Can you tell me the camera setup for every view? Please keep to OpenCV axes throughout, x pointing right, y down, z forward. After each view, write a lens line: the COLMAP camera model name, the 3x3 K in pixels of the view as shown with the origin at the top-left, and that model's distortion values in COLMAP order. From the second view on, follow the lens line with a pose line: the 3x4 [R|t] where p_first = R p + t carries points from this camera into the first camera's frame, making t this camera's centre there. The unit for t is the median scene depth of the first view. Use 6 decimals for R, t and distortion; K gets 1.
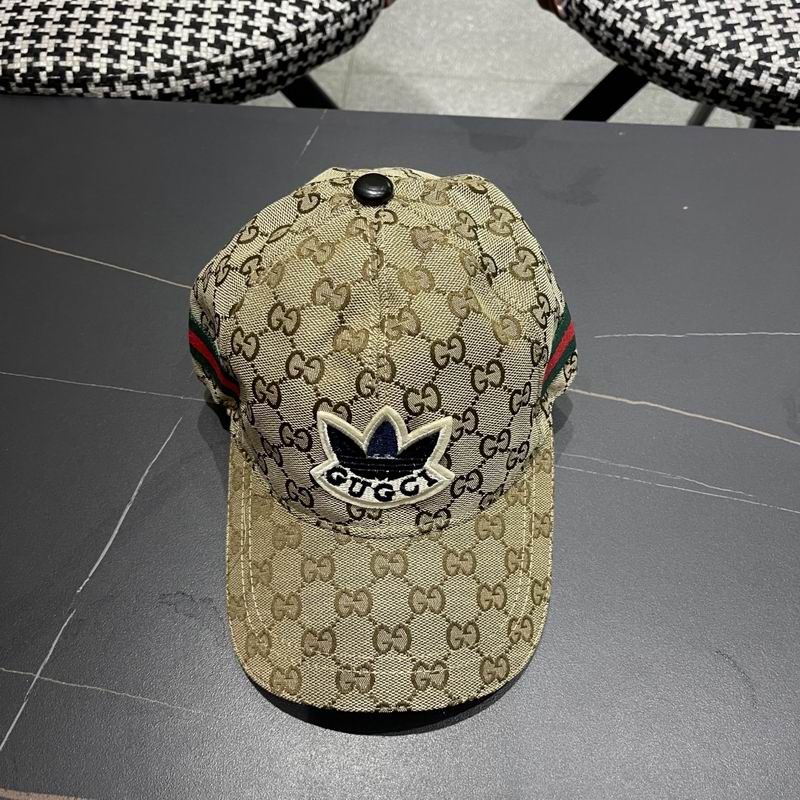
lens RADIAL K [[857.8, 0, 397.2], [0, 857.8, 417.2], [0, 0, 1]] dist [0.017822, 0.000000]
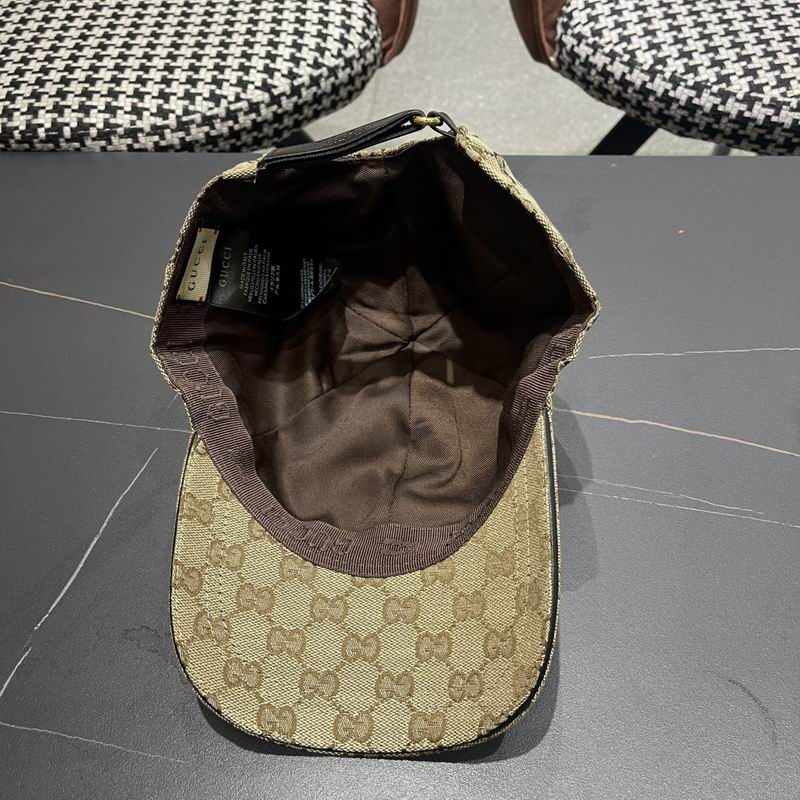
lens RADIAL K [[857.8, 0, 408.2], [0, 857.8, 408.1], [0, 0, 1]] dist [0.017822, 0.000000]
pose [[0.999157, -0.026343, -0.031497, 0.045055], [0.022472, 0.992819, -0.117497, 0.055990], [0.034366, 0.116690, 0.992574, 0.038511]]
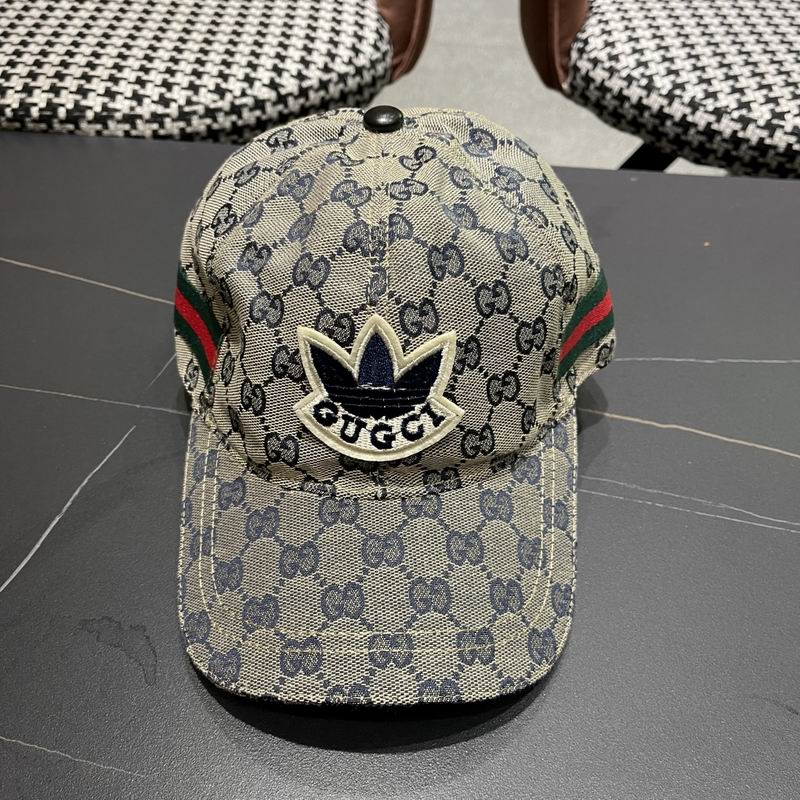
lens RADIAL K [[857.8, 0, 396.1], [0, 857.8, 396.6], [0, 0, 1]] dist [0.017822, 0.000000]
pose [[0.999595, 0.028155, -0.004099, 0.008555], [-0.028374, 0.975776, -0.216924, 0.111927], [-0.002108, 0.216952, 0.976180, 0.117326]]
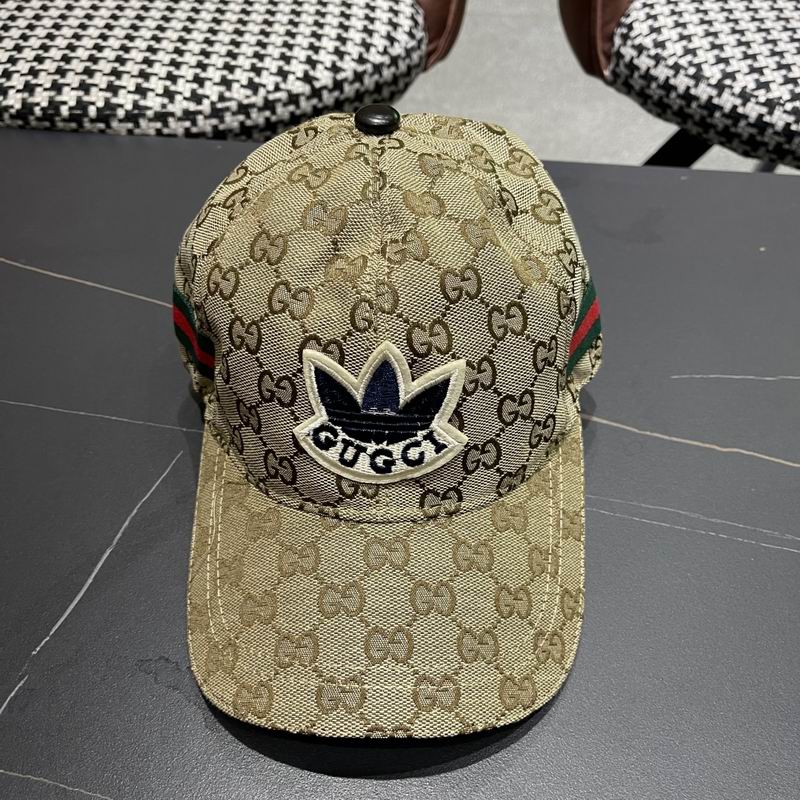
lens RADIAL K [[857.8, 0, 395.4], [0, 857.8, 401.6], [0, 0, 1]] dist [0.017822, 0.000000]
pose [[0.999475, 0.026184, -0.019056, -0.021176], [-0.029075, 0.984680, -0.171930, 0.067779], [0.014263, 0.172394, 0.984925, 0.125793]]
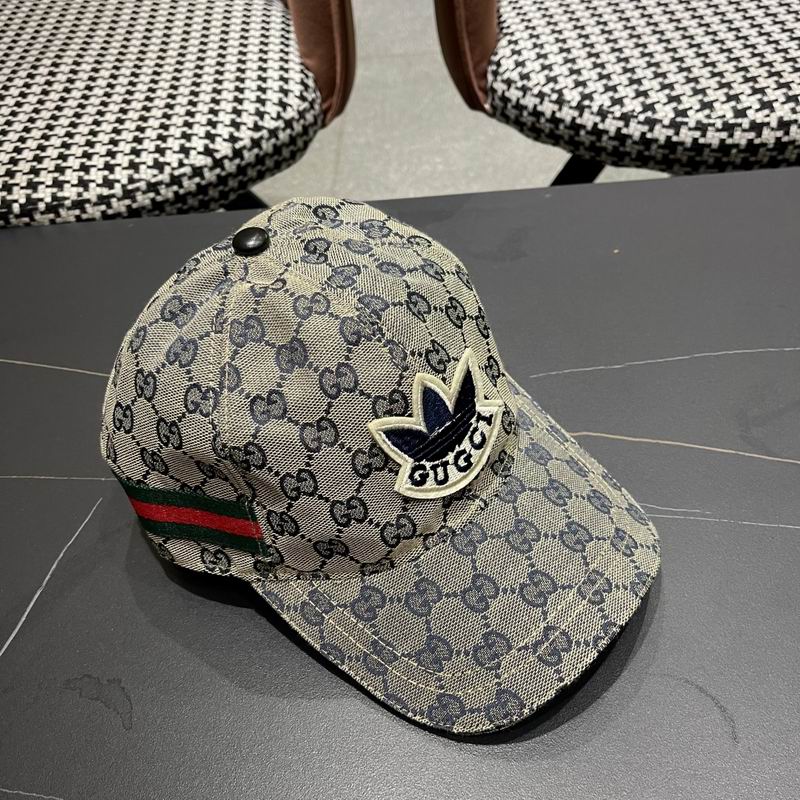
lens RADIAL K [[857.8, 0, 397.5], [0, 857.8, 407.3], [0, 0, 1]] dist [0.017822, 0.000000]
pose [[0.993581, -0.106495, -0.038147, 0.091849], [0.096619, 0.974309, -0.203436, 0.095627], [0.058832, 0.198444, 0.978345, 0.047455]]
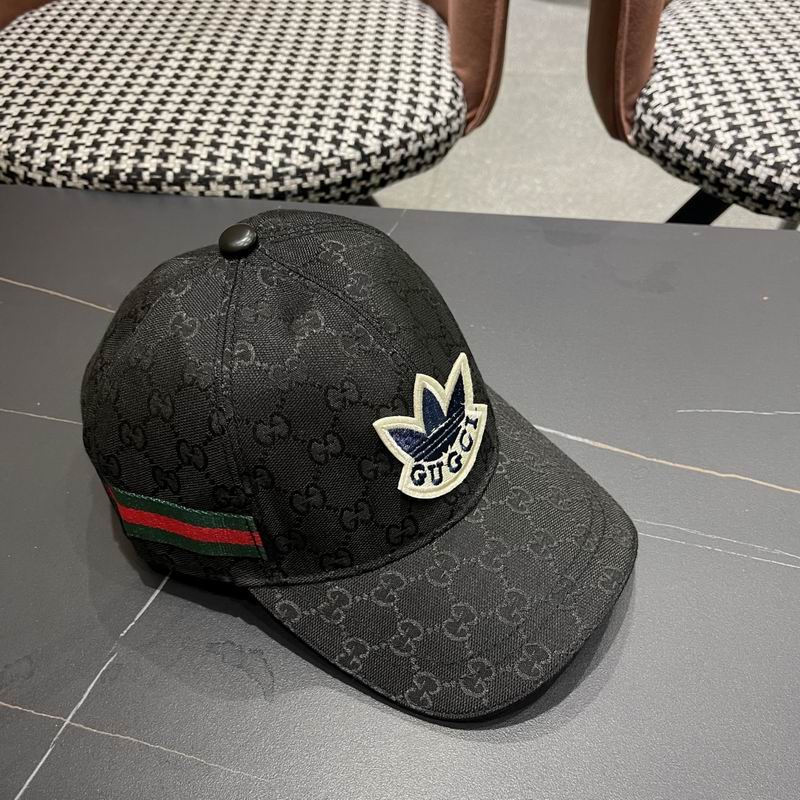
lens RADIAL K [[857.8, 0, 396.5], [0, 857.8, 395.6], [0, 0, 1]] dist [0.017822, 0.000000]
pose [[0.996849, 0.034308, -0.071522, -0.011055], [-0.049755, 0.972644, -0.226912, 0.097384], [0.061781, 0.229756, 0.971286, 0.035886]]
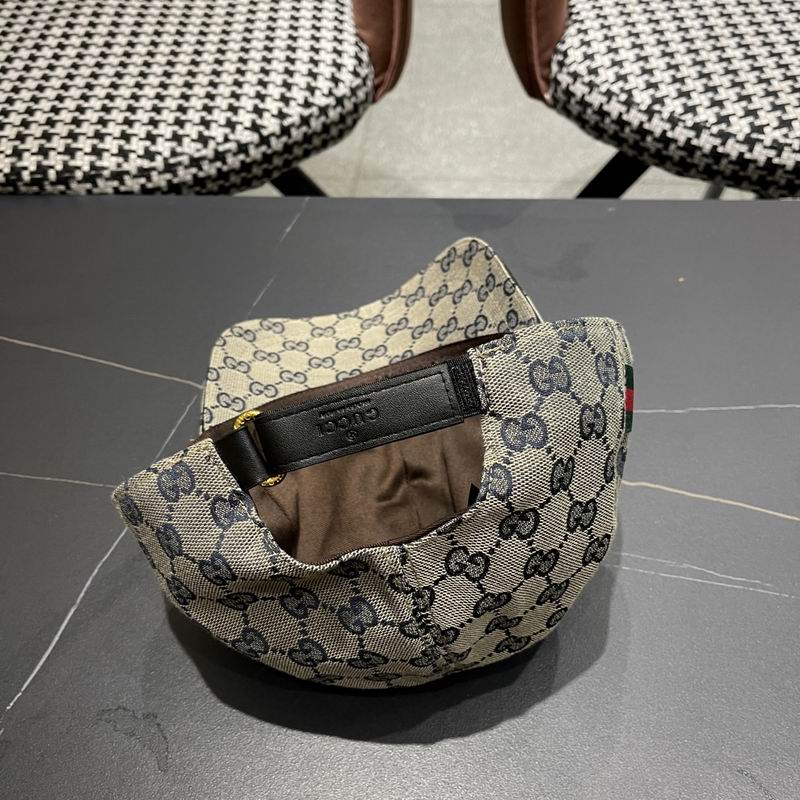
lens RADIAL K [[857.8, 0, 395.8], [0, 857.8, 410.5], [0, 0, 1]] dist [0.017822, 0.000000]
pose [[0.998918, -0.026096, -0.038488, 0.047726], [0.020778, 0.990951, -0.132610, 0.016042], [0.041600, 0.131666, 0.990421, 0.060746]]
